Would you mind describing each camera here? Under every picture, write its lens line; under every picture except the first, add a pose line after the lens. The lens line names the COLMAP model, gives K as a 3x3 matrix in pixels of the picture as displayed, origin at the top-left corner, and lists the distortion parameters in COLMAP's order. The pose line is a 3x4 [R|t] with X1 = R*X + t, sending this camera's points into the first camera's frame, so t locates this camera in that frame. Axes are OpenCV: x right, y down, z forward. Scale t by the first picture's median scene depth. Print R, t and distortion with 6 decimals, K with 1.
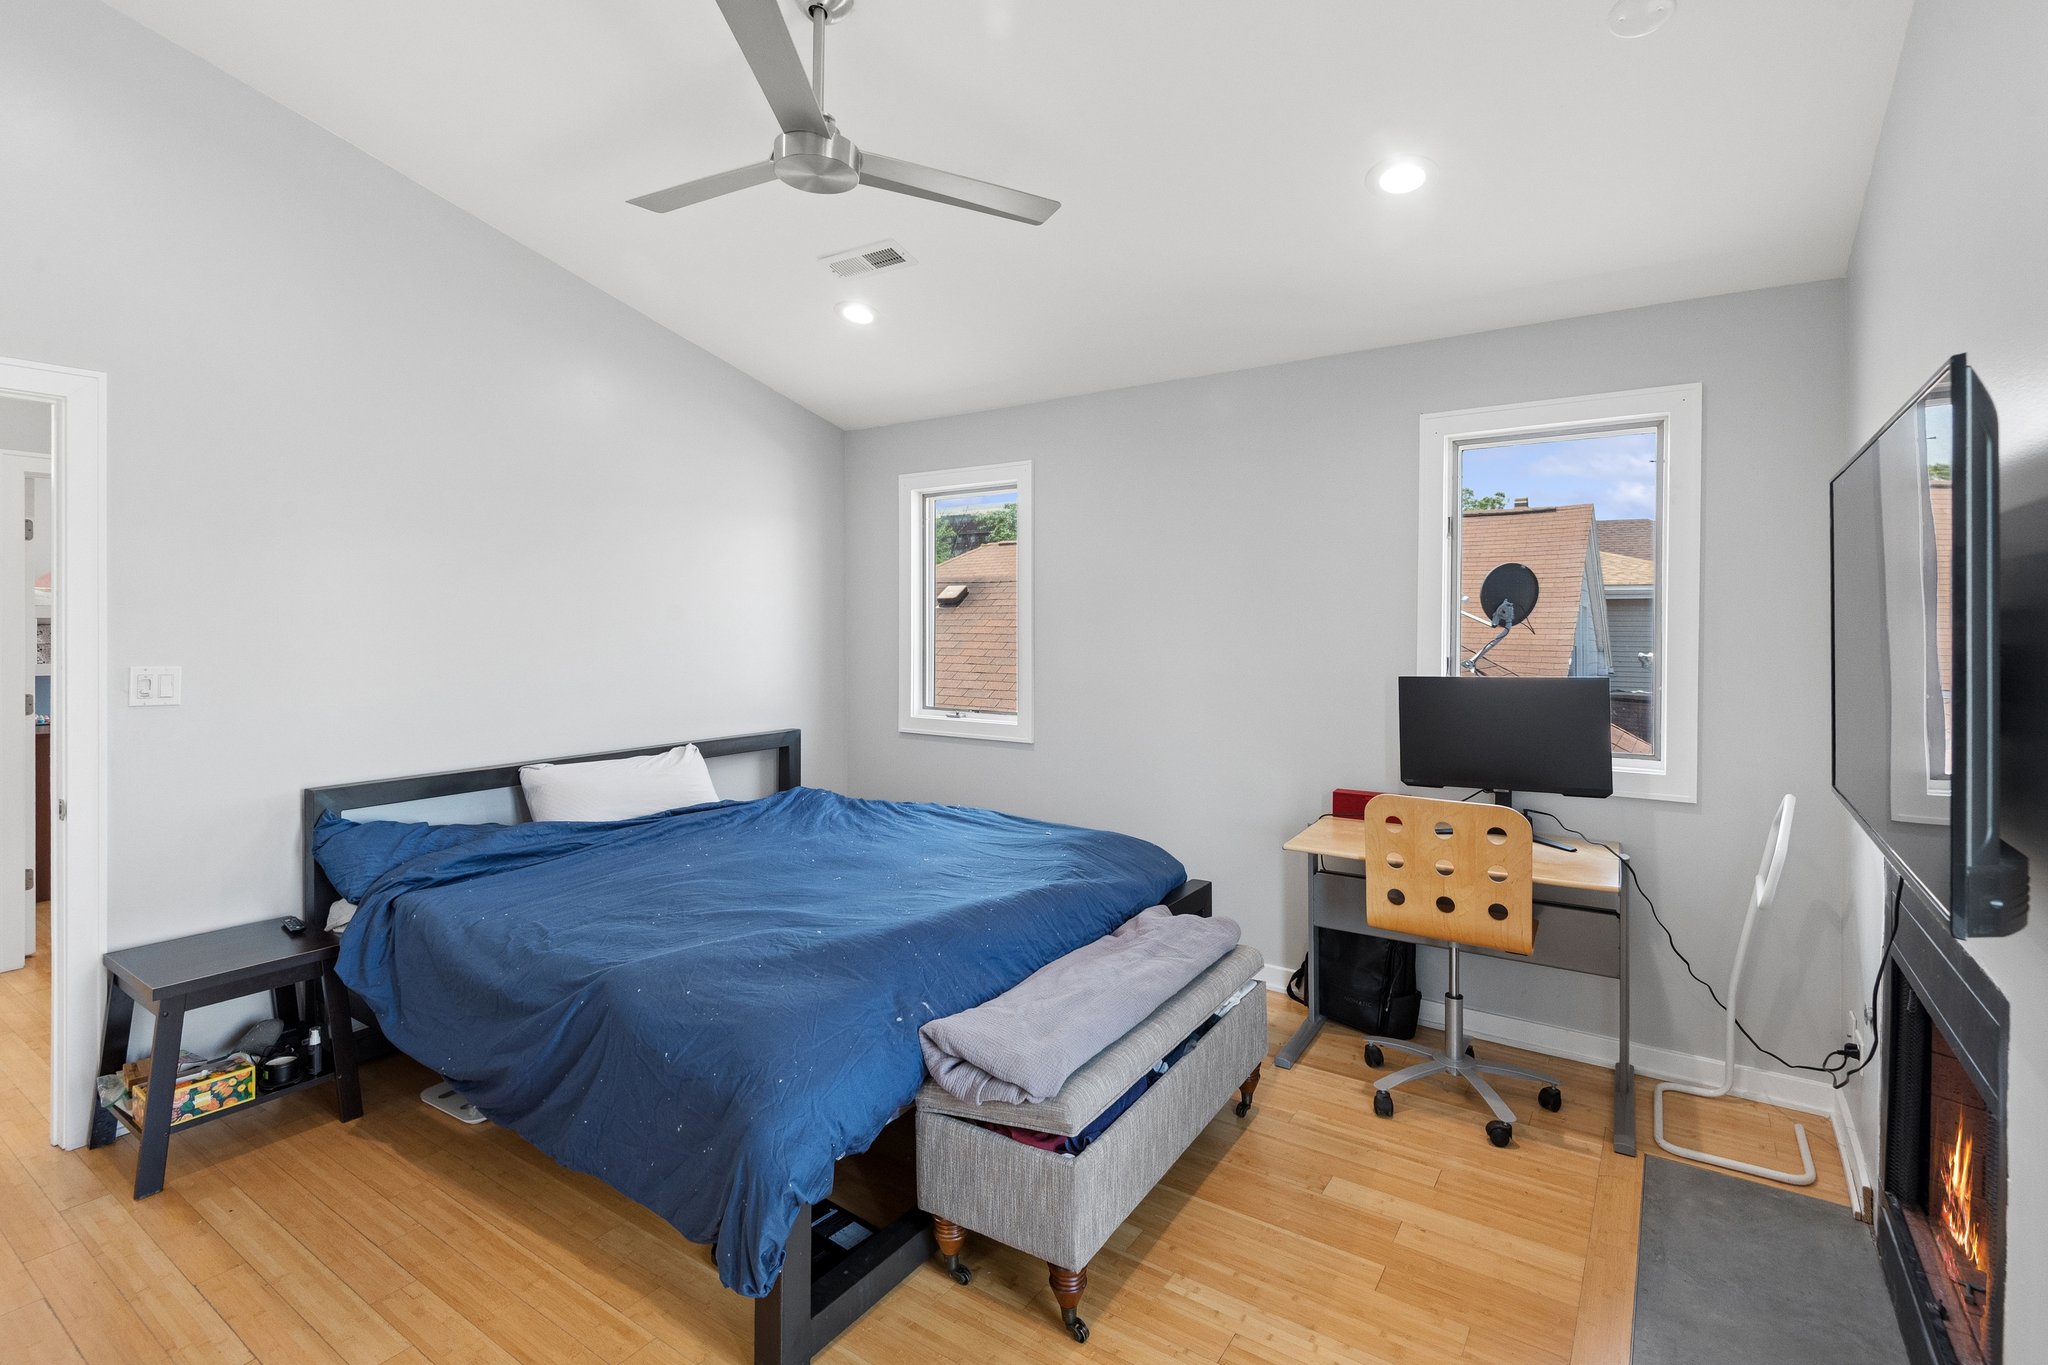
lens RADIAL K [[960.9, 0, 1023.6], [0, 960.9, 601.2], [0, 0, 1]] dist [-0.000818, -0.000425]
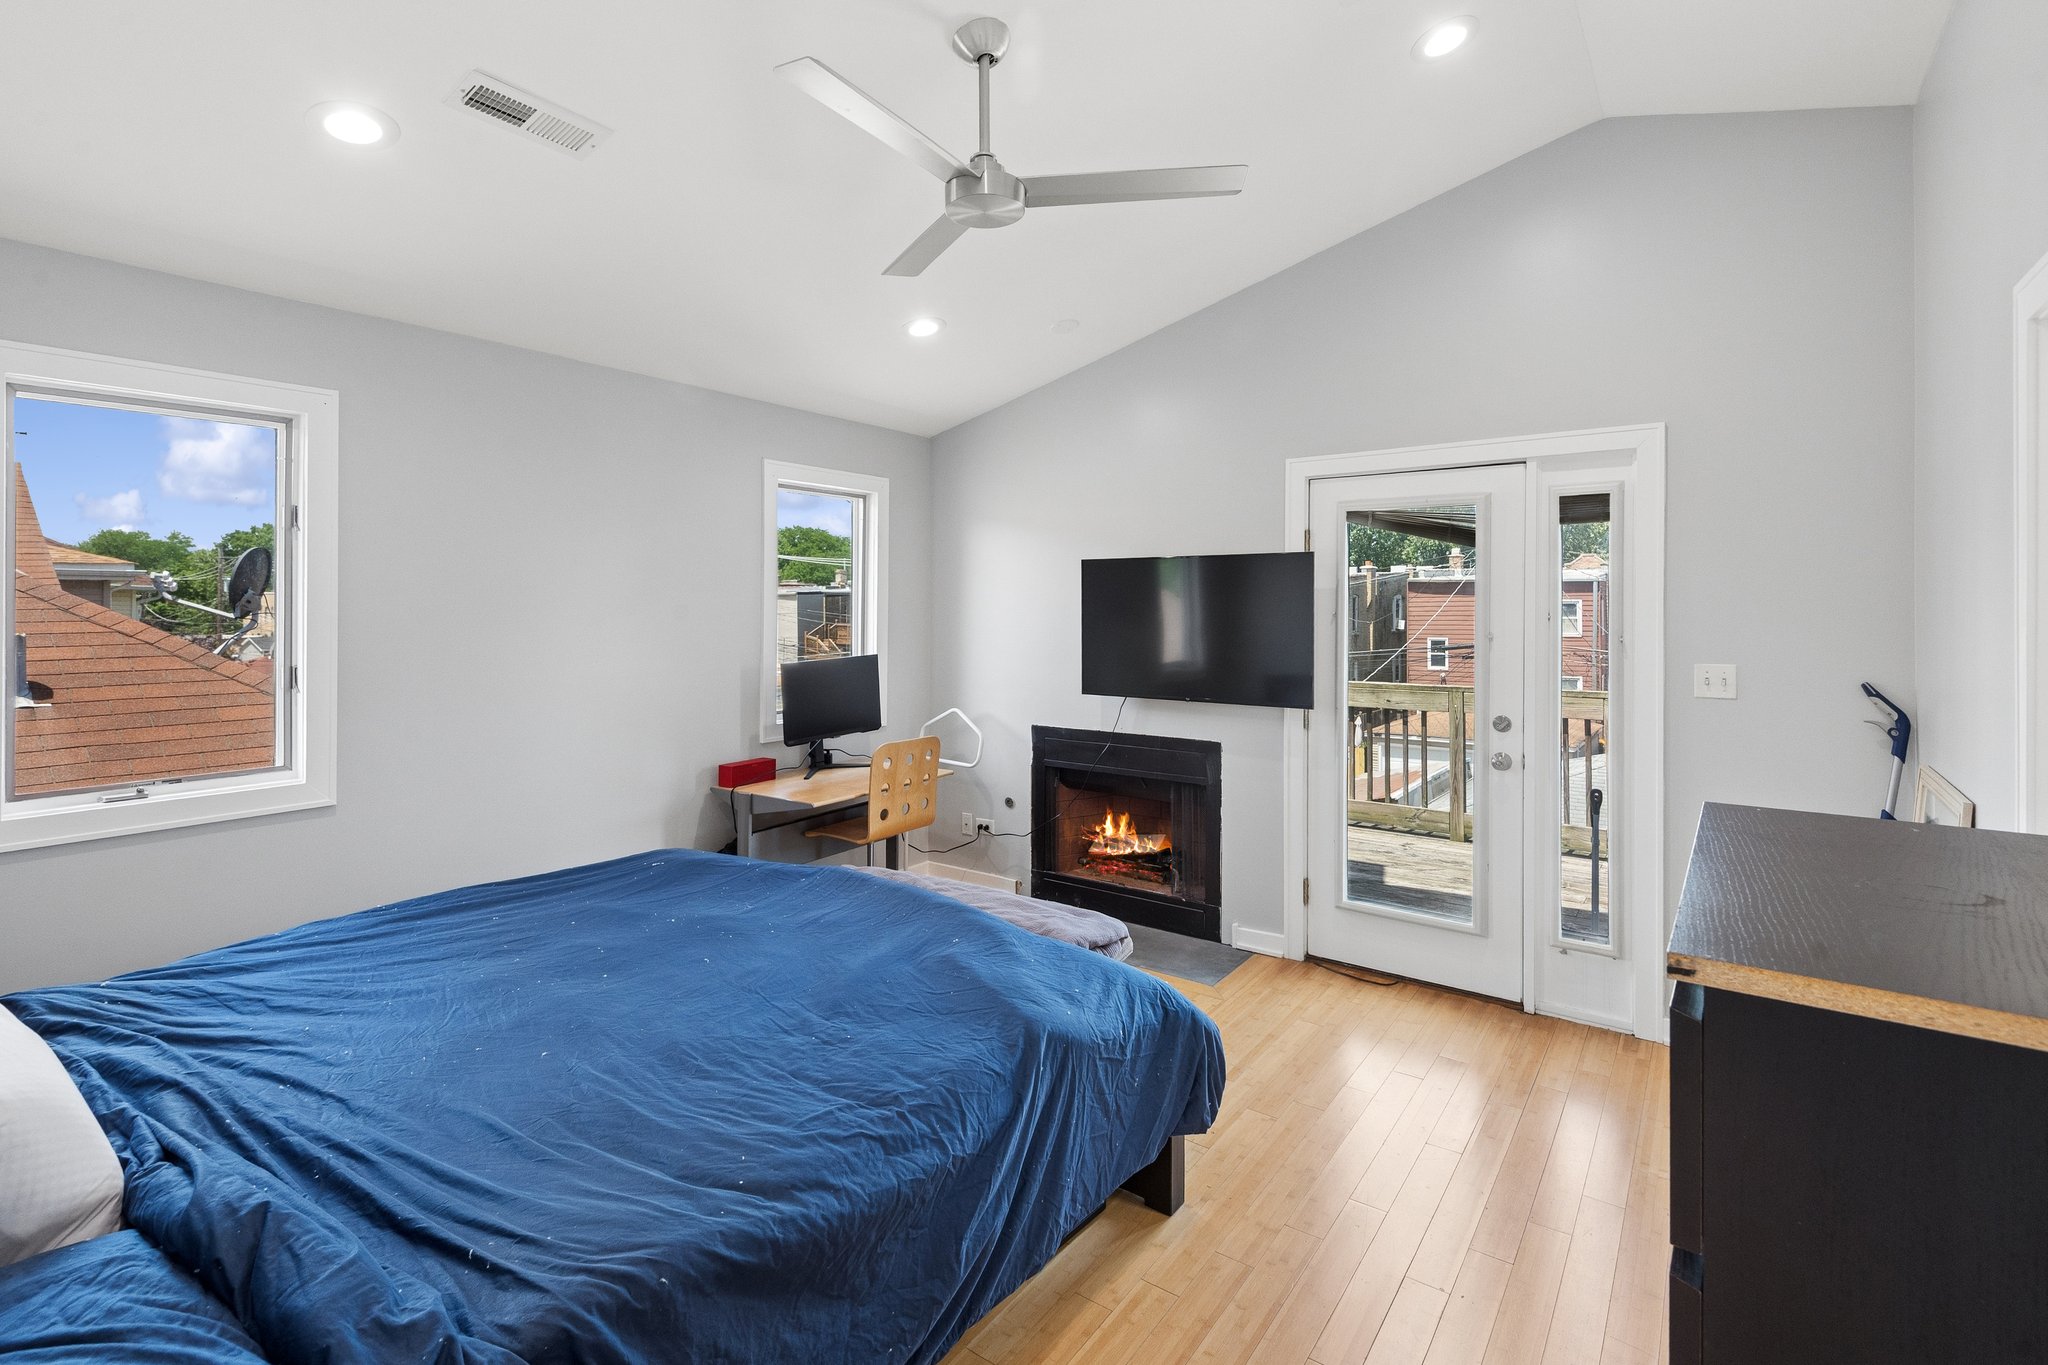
lens RADIAL K [[933.6, 0, 1020.2], [0, 933.6, 606.9], [0, 0, 1]] dist [0.000481, -0.000069]
pose [[0.047214, 0.004063, 0.998877, -0.822548], [-0.011435, 0.999928, -0.003527, 0.004452], [-0.998819, -0.011256, 0.047257, 0.619731]]
